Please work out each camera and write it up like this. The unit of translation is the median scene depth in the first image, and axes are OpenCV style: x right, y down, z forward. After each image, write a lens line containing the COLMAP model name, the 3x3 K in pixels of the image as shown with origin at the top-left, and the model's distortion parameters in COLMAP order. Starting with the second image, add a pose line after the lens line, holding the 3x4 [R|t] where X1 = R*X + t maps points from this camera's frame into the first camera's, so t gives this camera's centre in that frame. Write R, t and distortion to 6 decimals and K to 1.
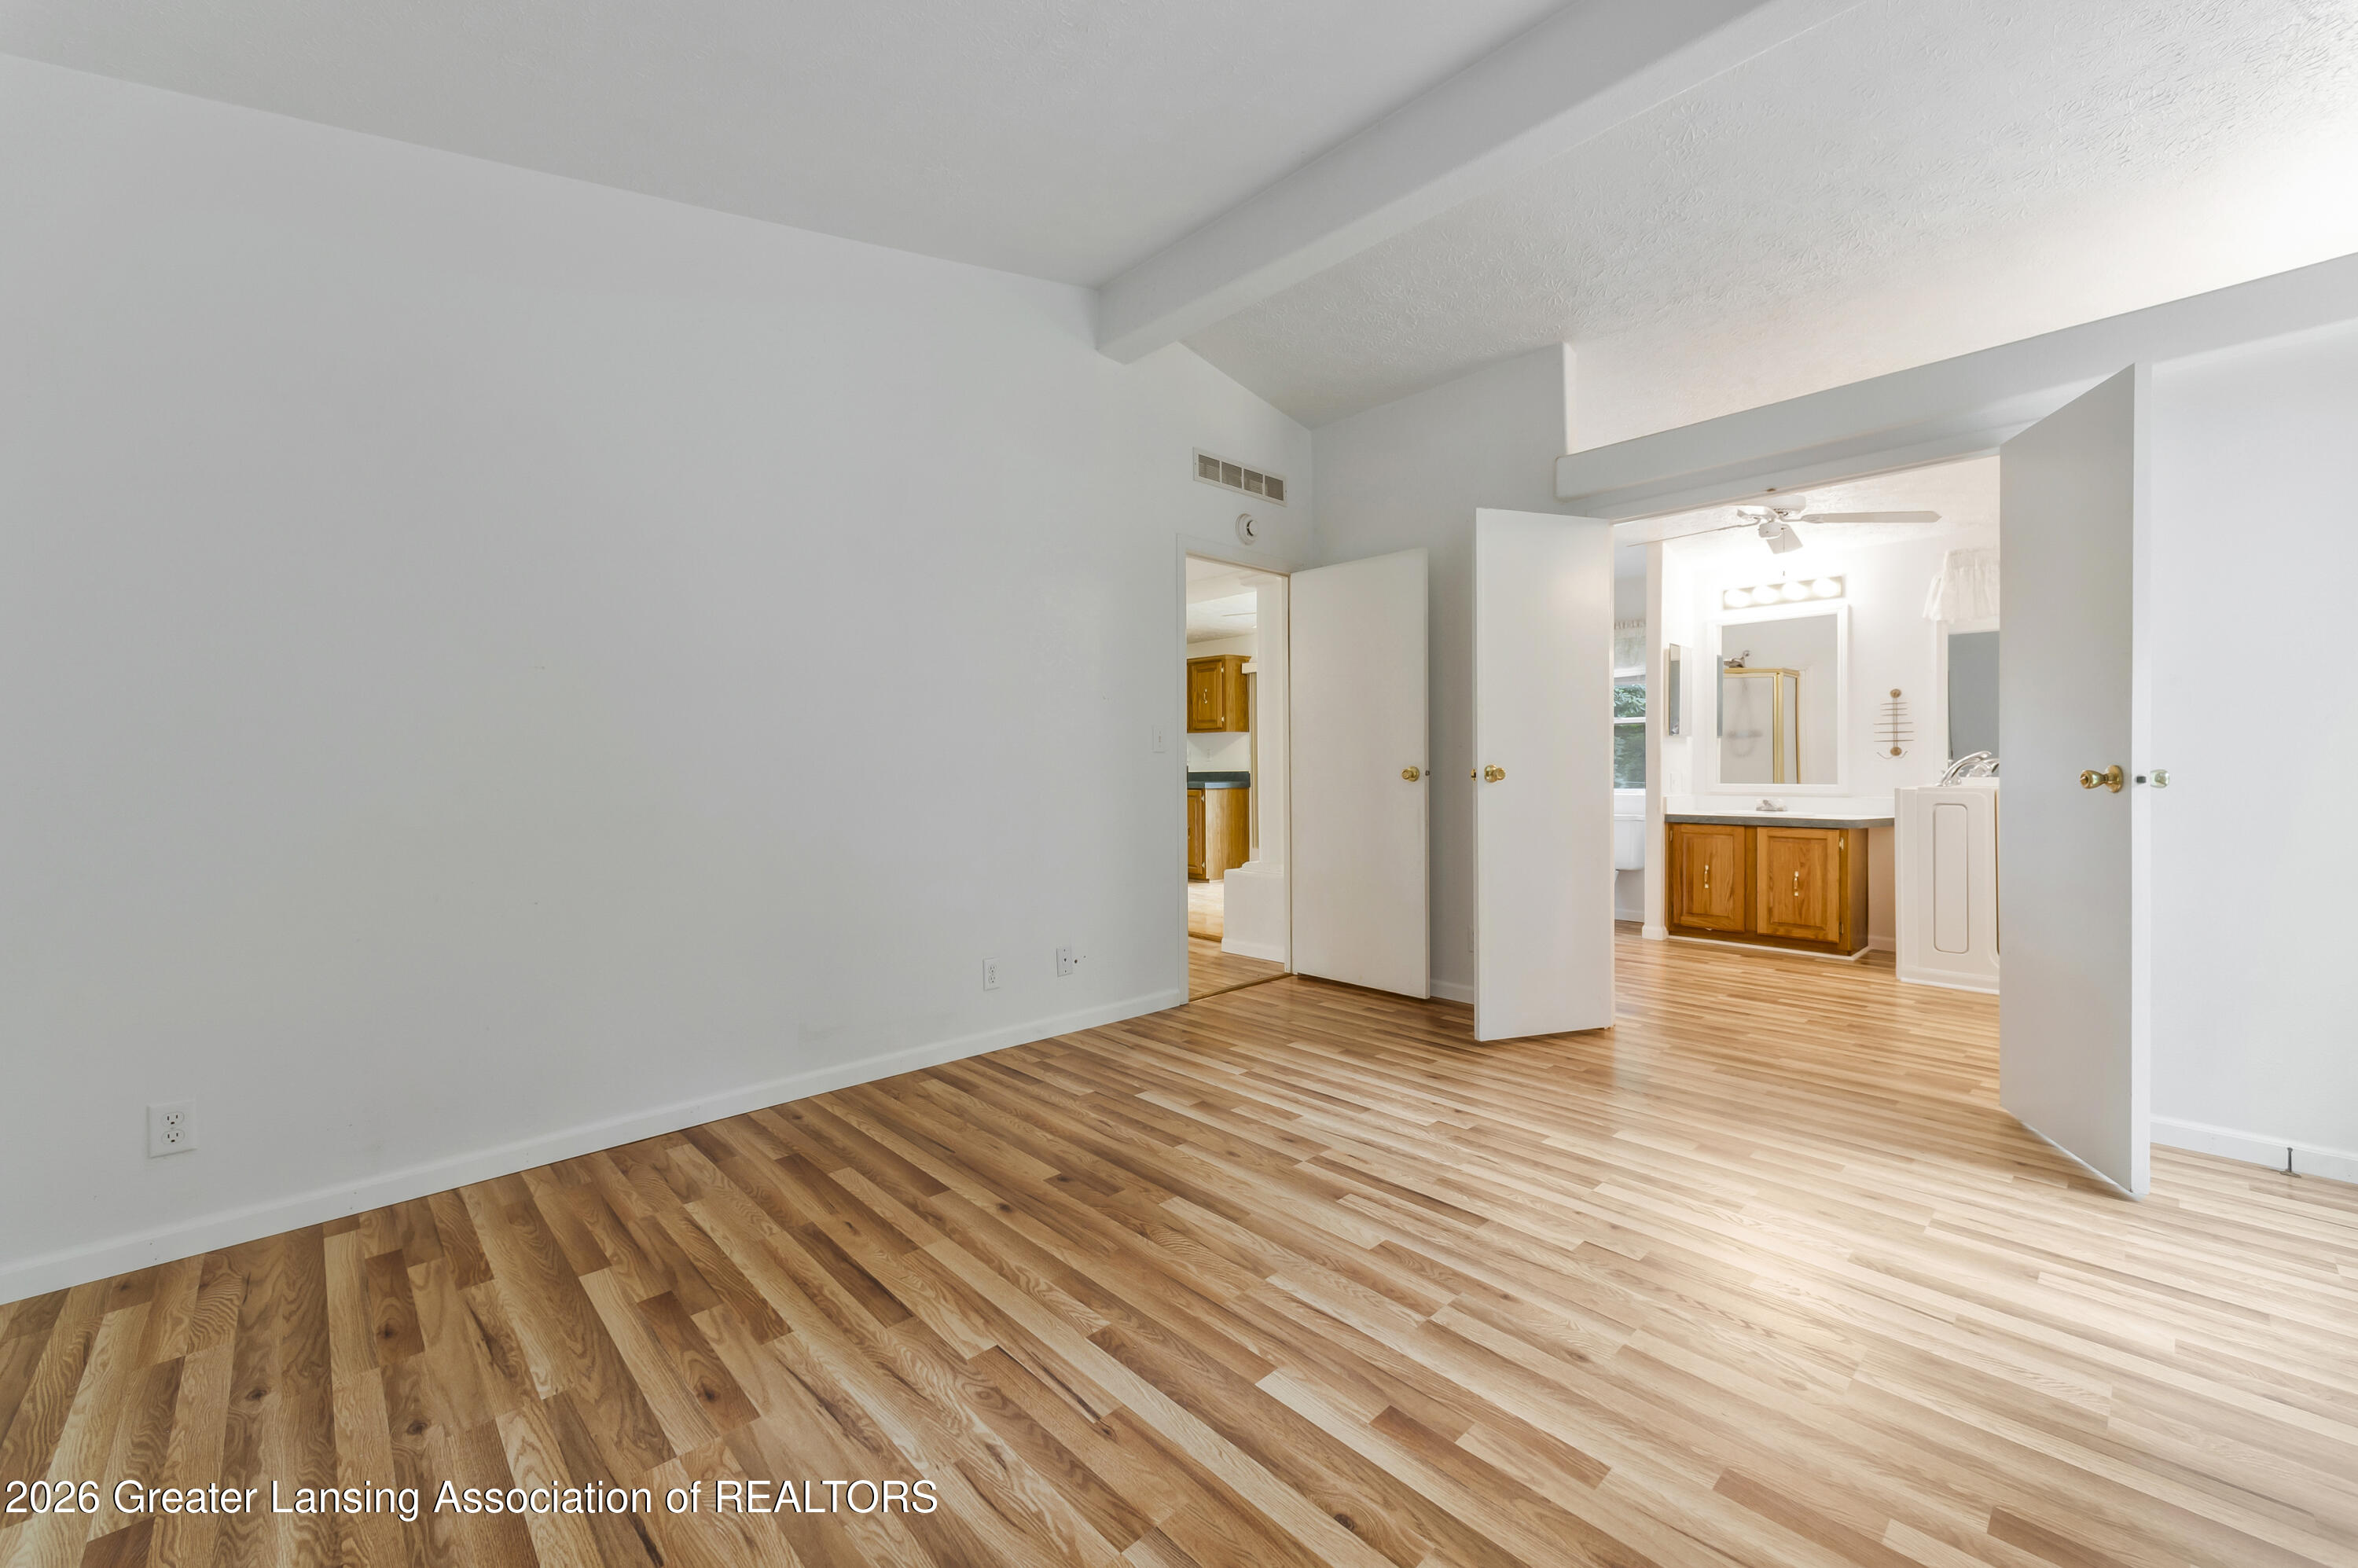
lens RADIAL K [[916.6, 0, 1177.8], [0, 916.6, 765.7], [0, 0, 1]] dist [0.003262, -0.000256]
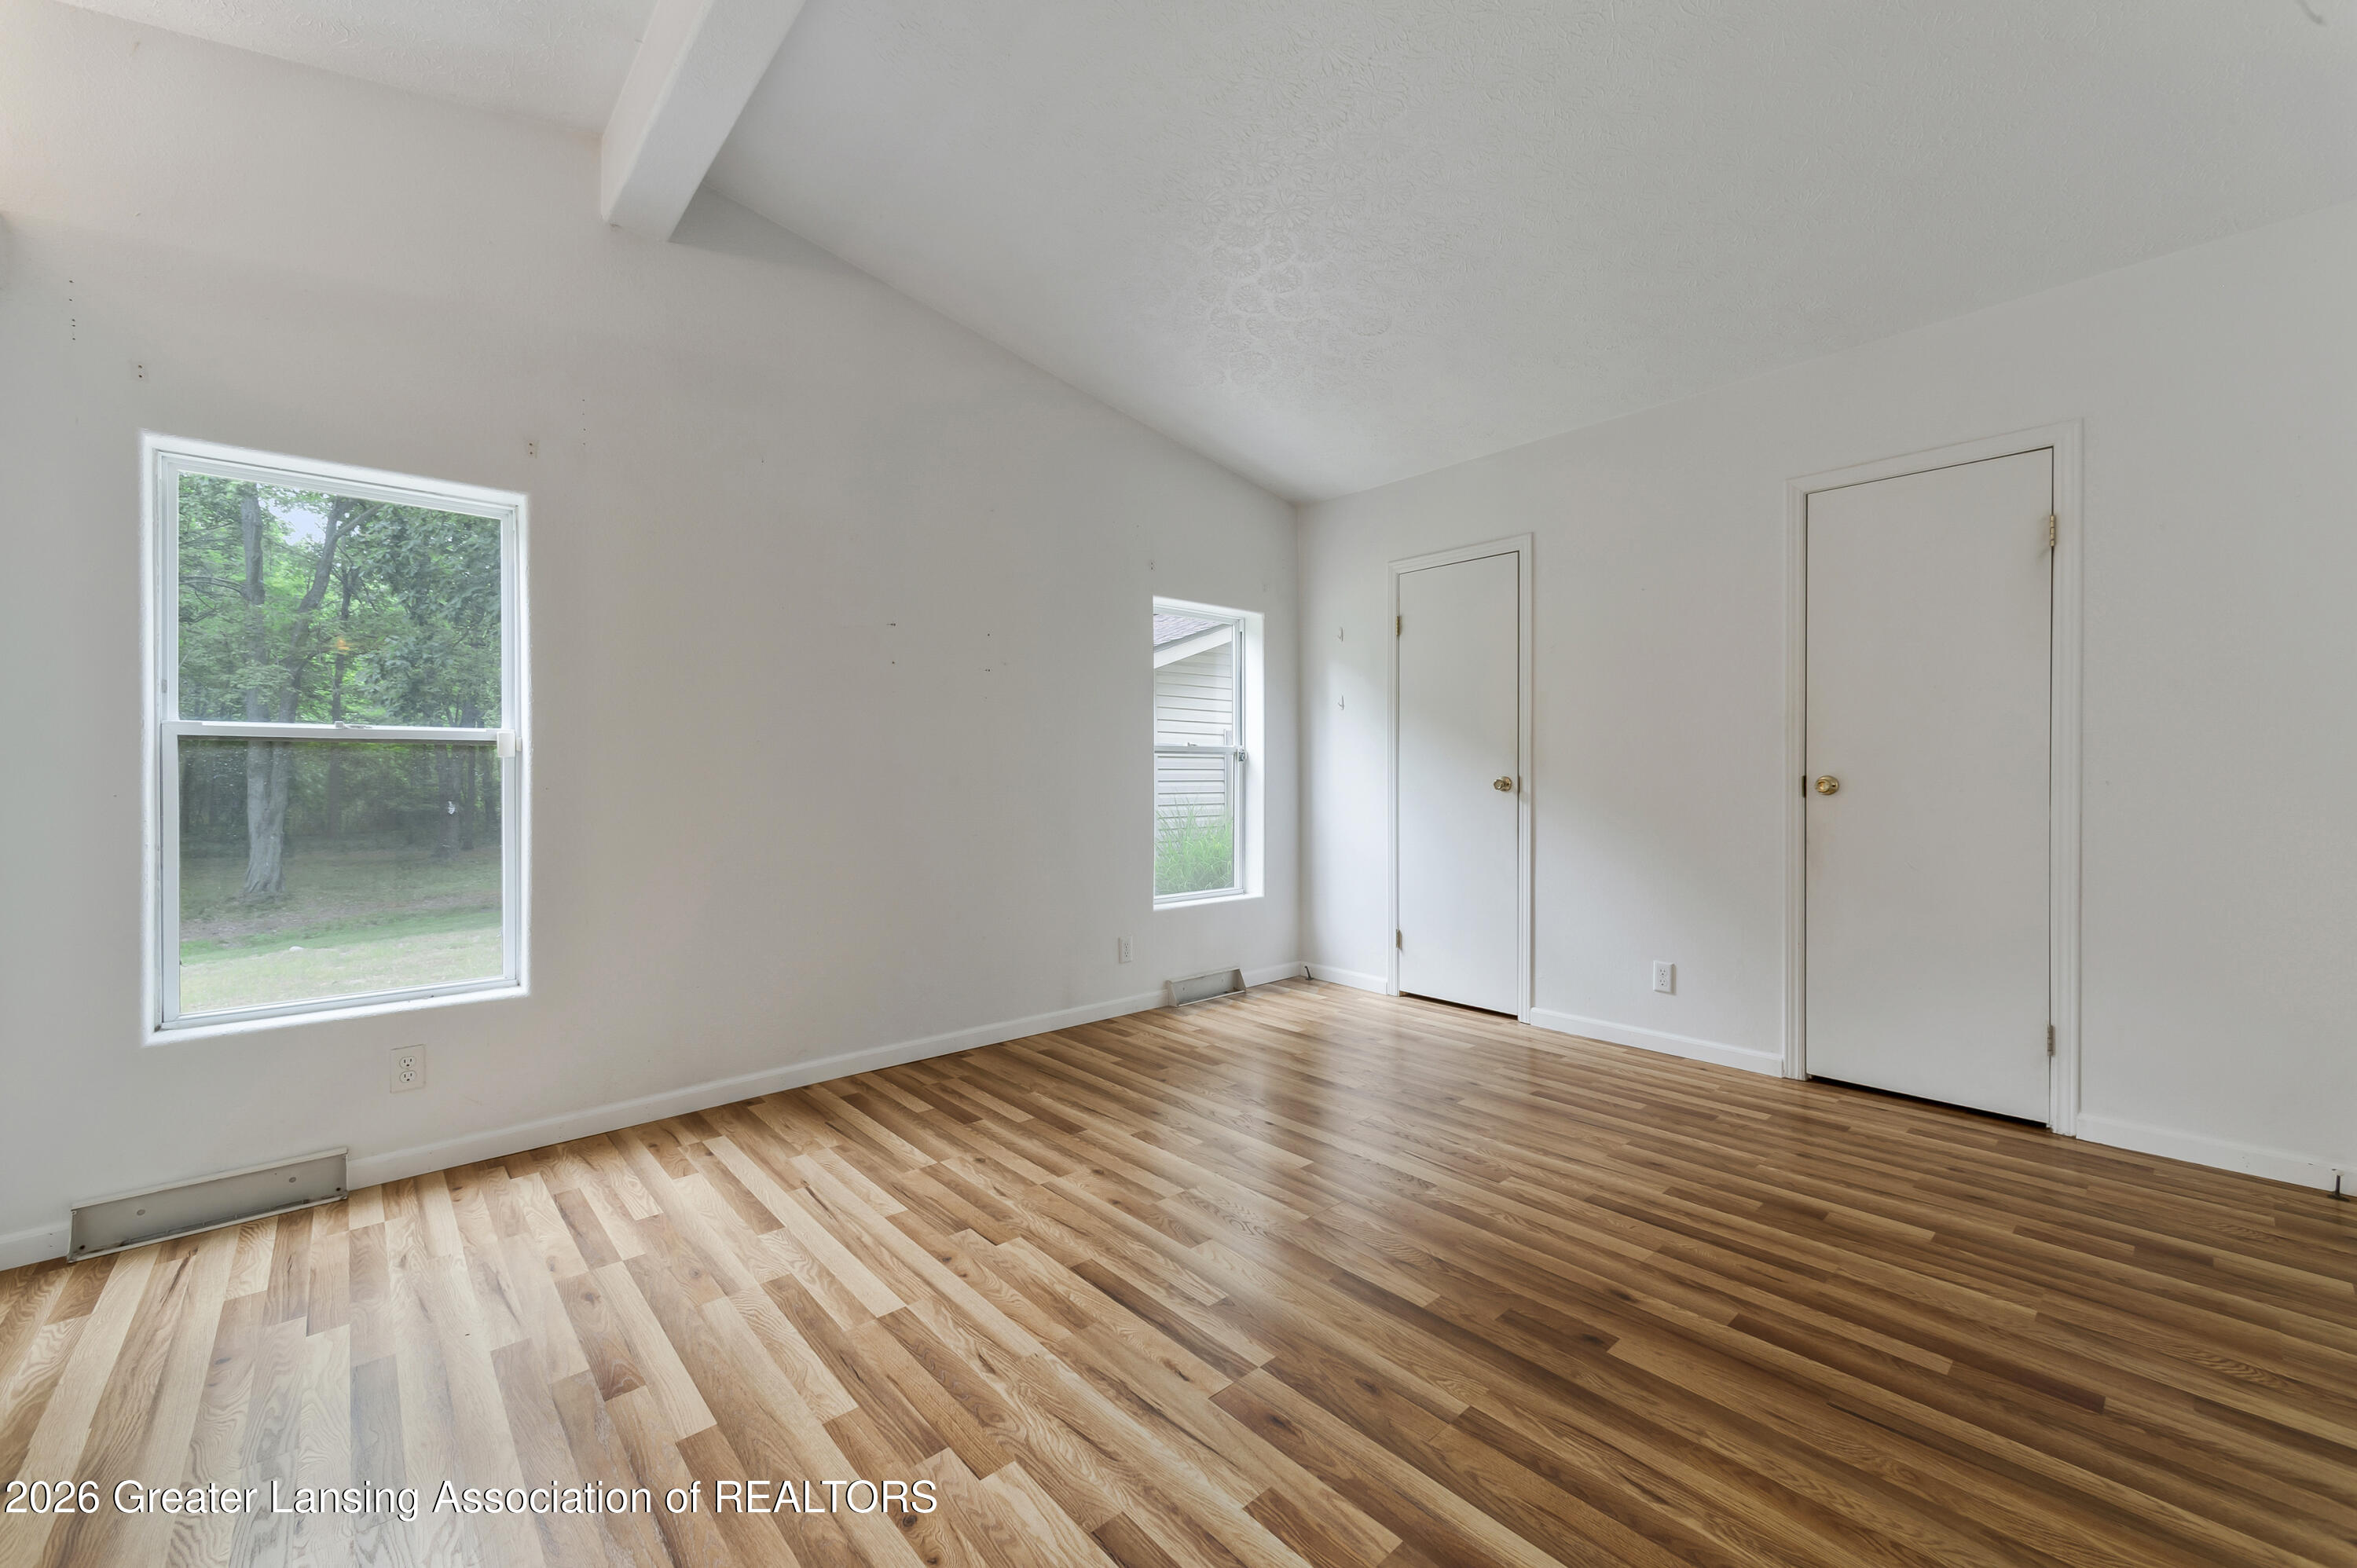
lens RADIAL K [[938.1, 0, 1180.9], [0, 938.1, 777.3], [0, 0, 1]] dist [0.006712, 0.000107]
pose [[-0.999711, 0.010087, 0.021830, 0.193871], [0.010174, 0.999941, 0.003875, -0.001924], [-0.021790, 0.004096, -0.999754, 1.870386]]
